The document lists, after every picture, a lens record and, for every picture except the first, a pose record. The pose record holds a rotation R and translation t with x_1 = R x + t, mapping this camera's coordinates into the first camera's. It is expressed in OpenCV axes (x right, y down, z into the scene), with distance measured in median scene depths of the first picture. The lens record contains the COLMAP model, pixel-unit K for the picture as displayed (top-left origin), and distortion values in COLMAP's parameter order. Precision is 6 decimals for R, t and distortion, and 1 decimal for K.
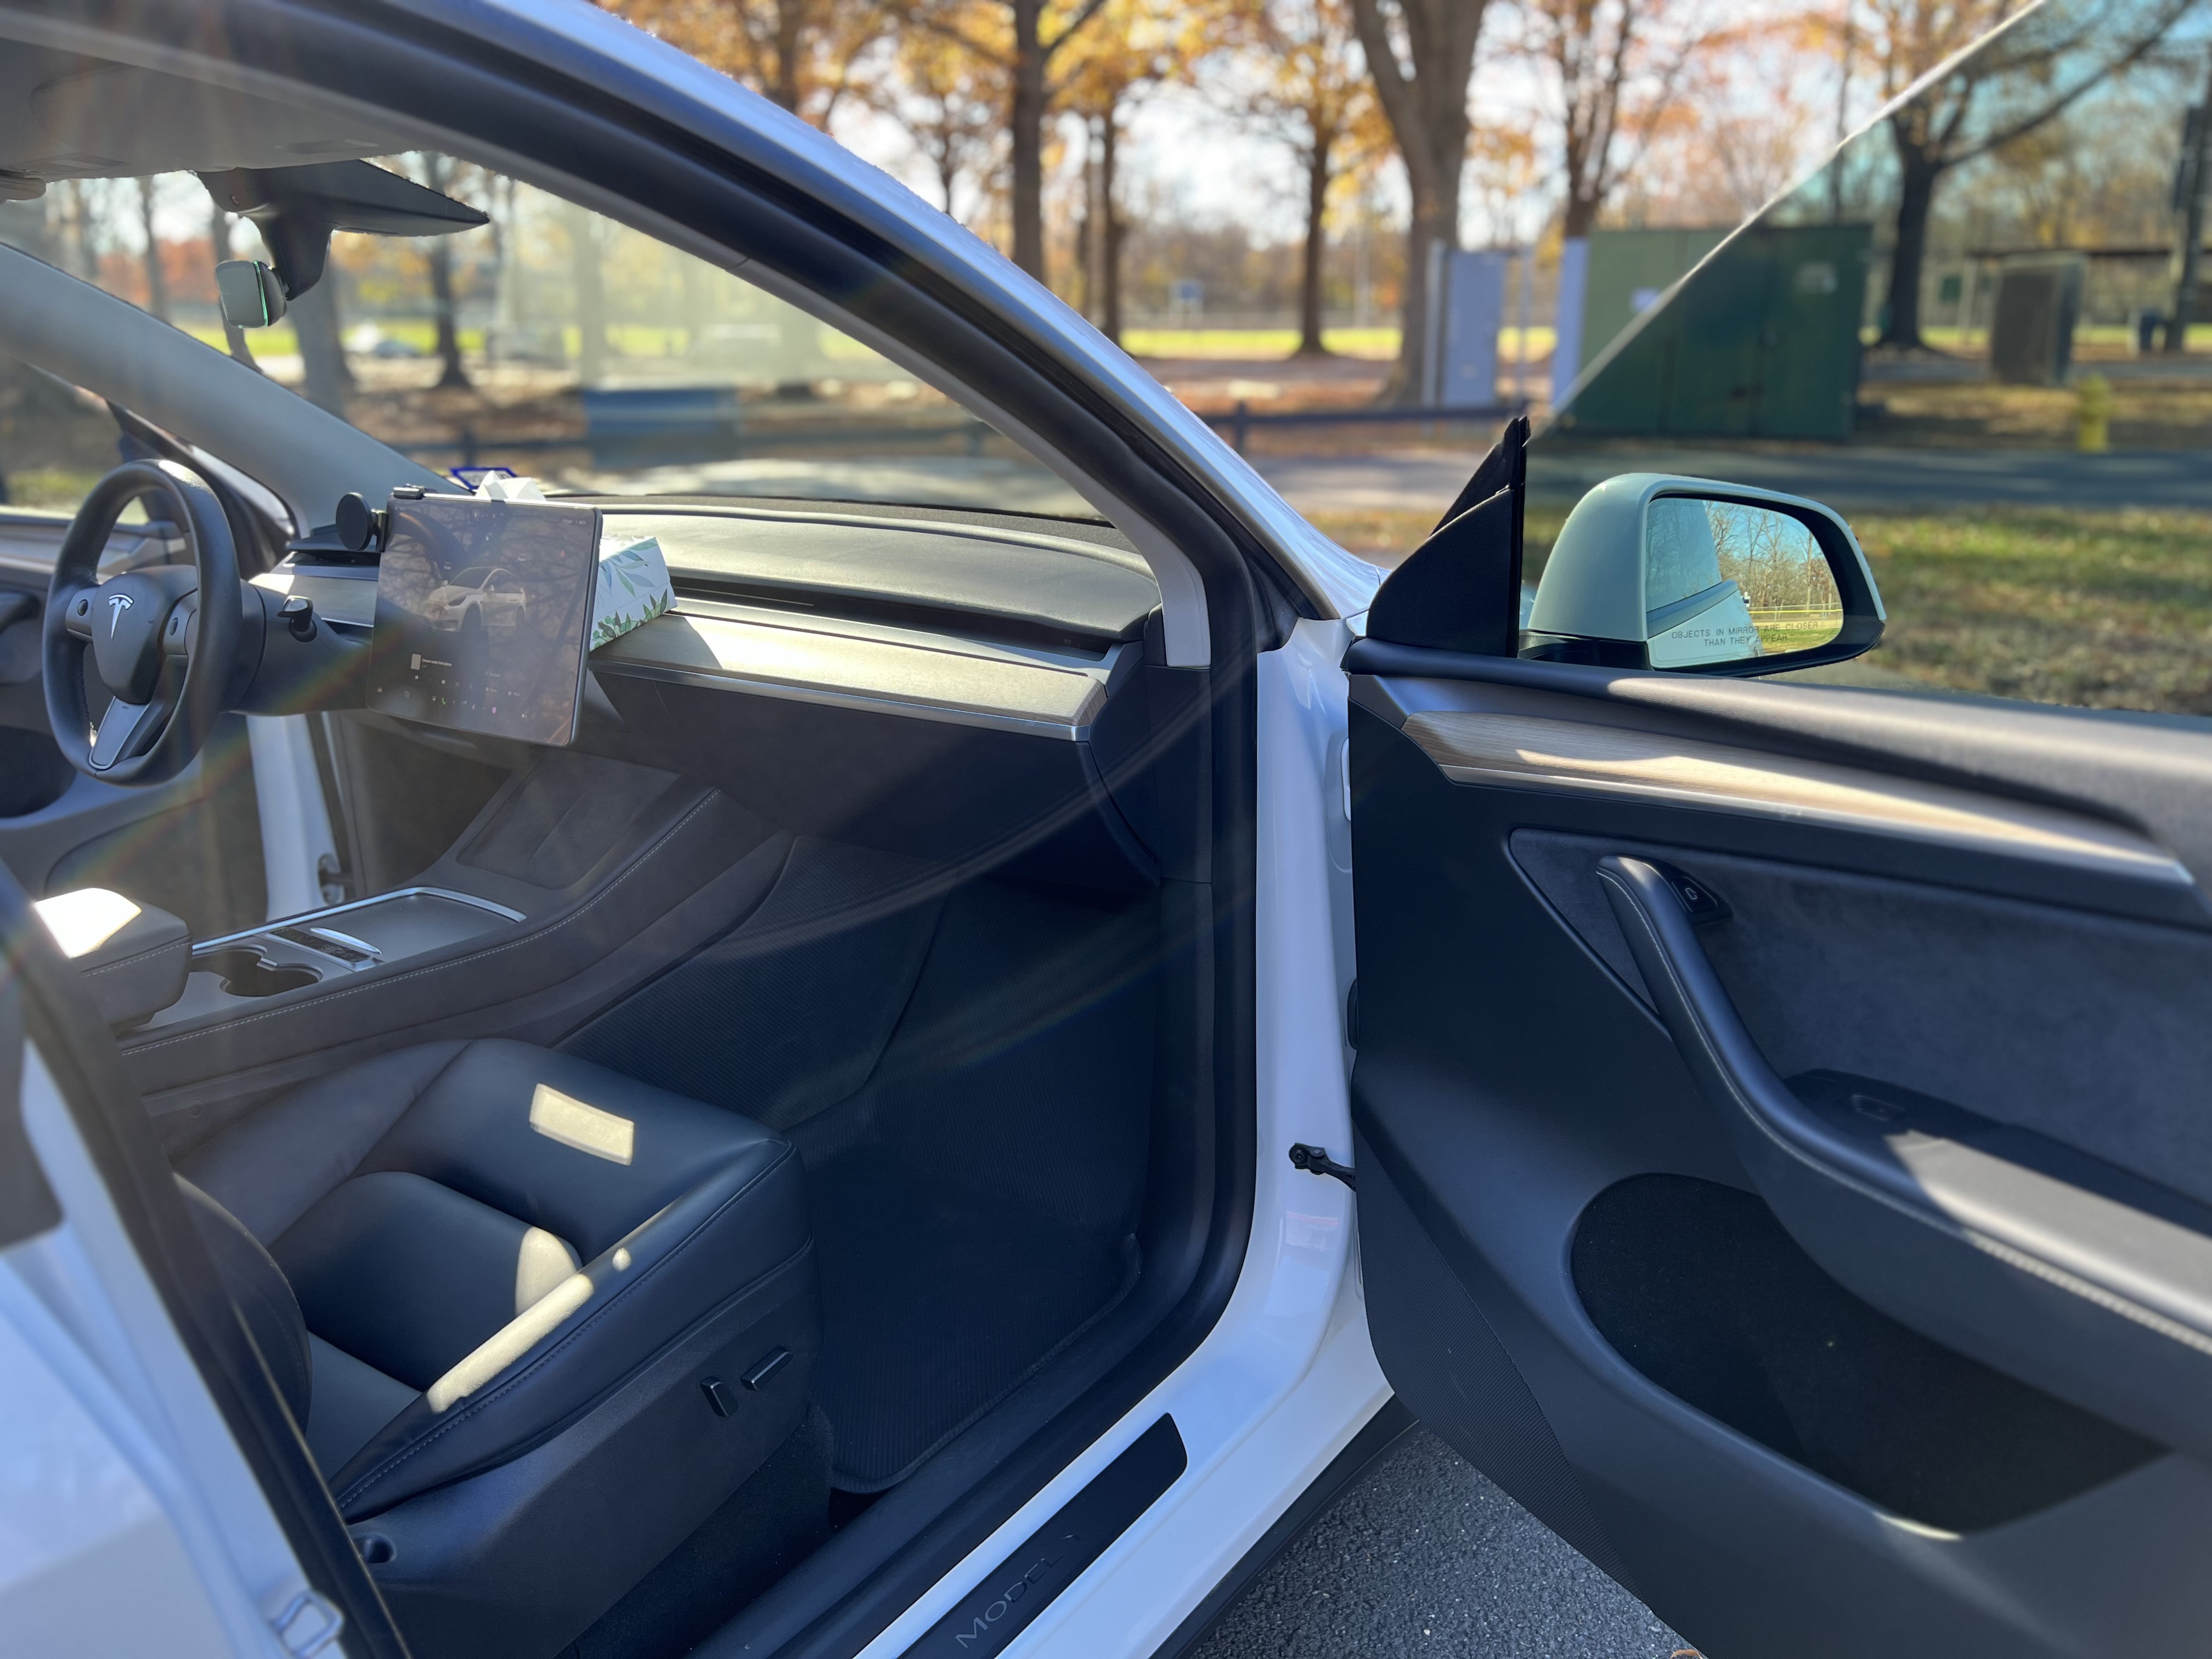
lens RADIAL K [[1634.7, 0, 1098.2], [0, 1634.7, 837.6], [0, 0, 1]] dist [0.071060, -0.104551]
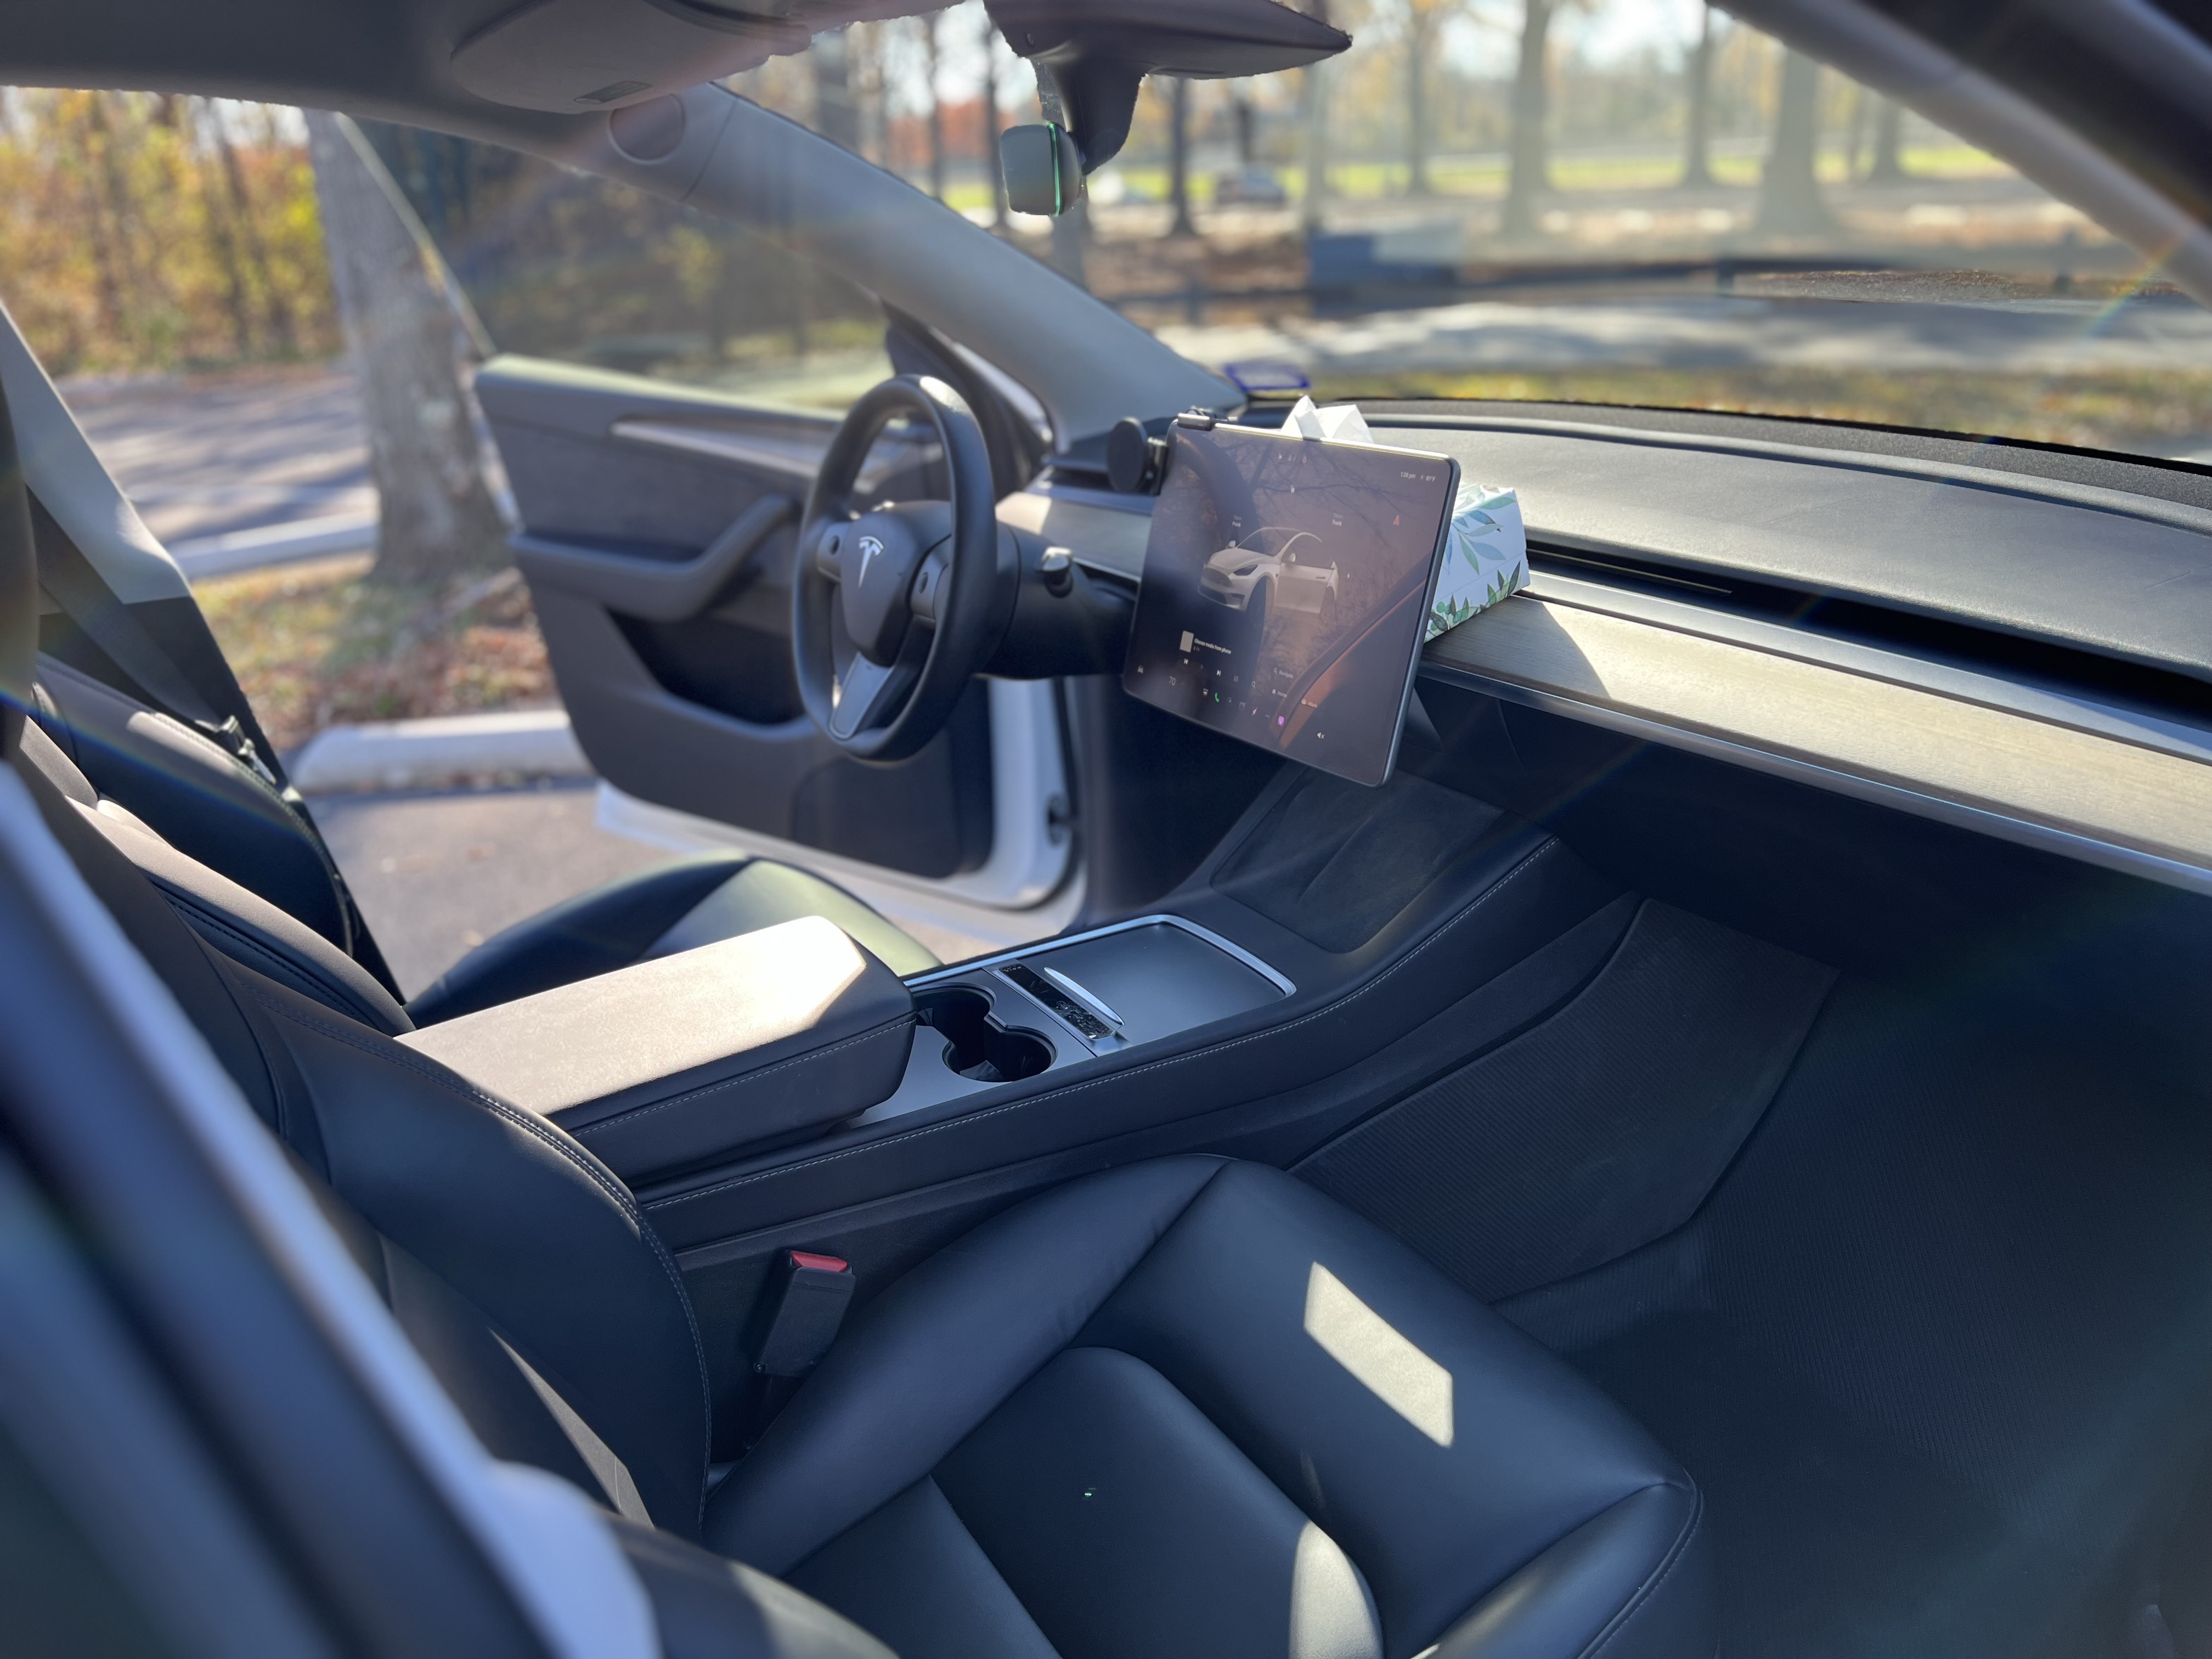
lens RADIAL K [[1634.7, 0, 1098.2], [0, 1634.7, 837.6], [0, 0, 1]] dist [0.071060, -0.104551]
pose [[0.917990, 0.109514, -0.381185, -0.140359], [-0.074992, 0.991713, 0.104319, -0.090044], [0.389450, -0.067178, 0.918594, 0.251654]]
